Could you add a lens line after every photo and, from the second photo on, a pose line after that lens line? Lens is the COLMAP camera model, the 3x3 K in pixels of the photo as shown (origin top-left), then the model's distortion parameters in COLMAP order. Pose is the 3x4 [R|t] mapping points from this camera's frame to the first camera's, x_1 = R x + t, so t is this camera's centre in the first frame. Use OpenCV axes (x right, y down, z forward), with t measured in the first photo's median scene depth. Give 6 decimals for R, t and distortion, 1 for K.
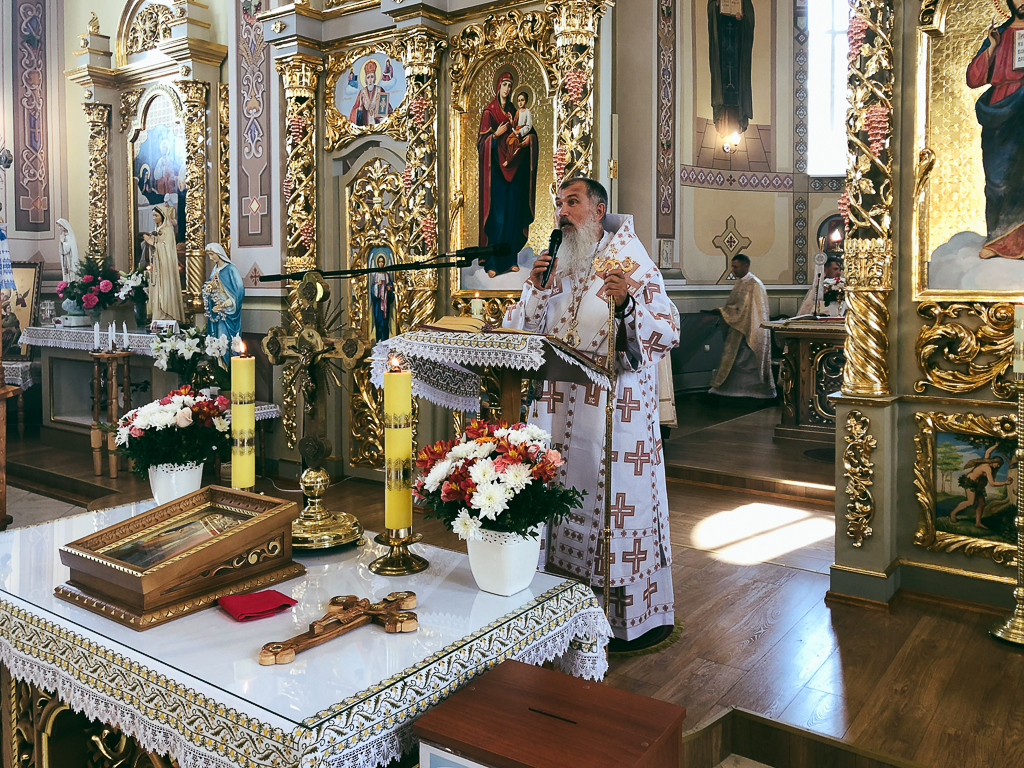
lens RADIAL K [[898.9, 0, 508.7], [0, 898.9, 308.5], [0, 0, 1]] dist [0.047176, -0.078517]
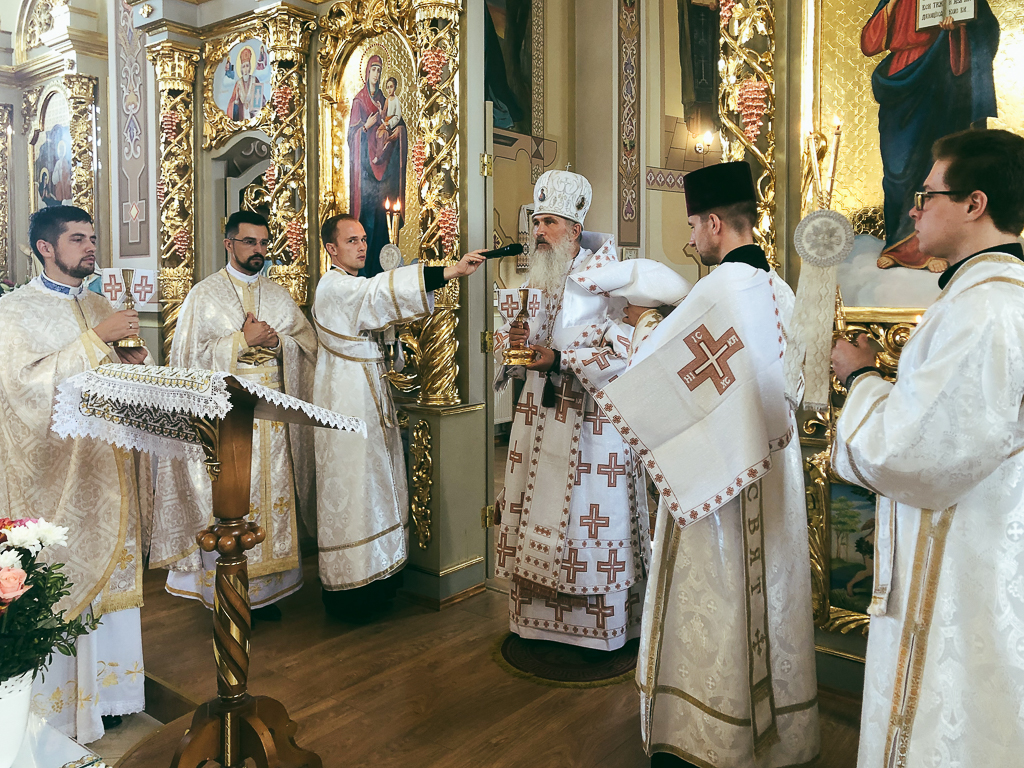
lens RADIAL K [[890.1, 0, 526.6], [0, 890.1, 312.9], [0, 0, 1]] dist [0.012336, 0.007431]
pose [[0.999374, -0.001344, -0.035364, 0.189893], [0.001172, 0.999987, -0.004903, -0.009797], [0.035370, 0.004859, 0.999362, 0.159754]]
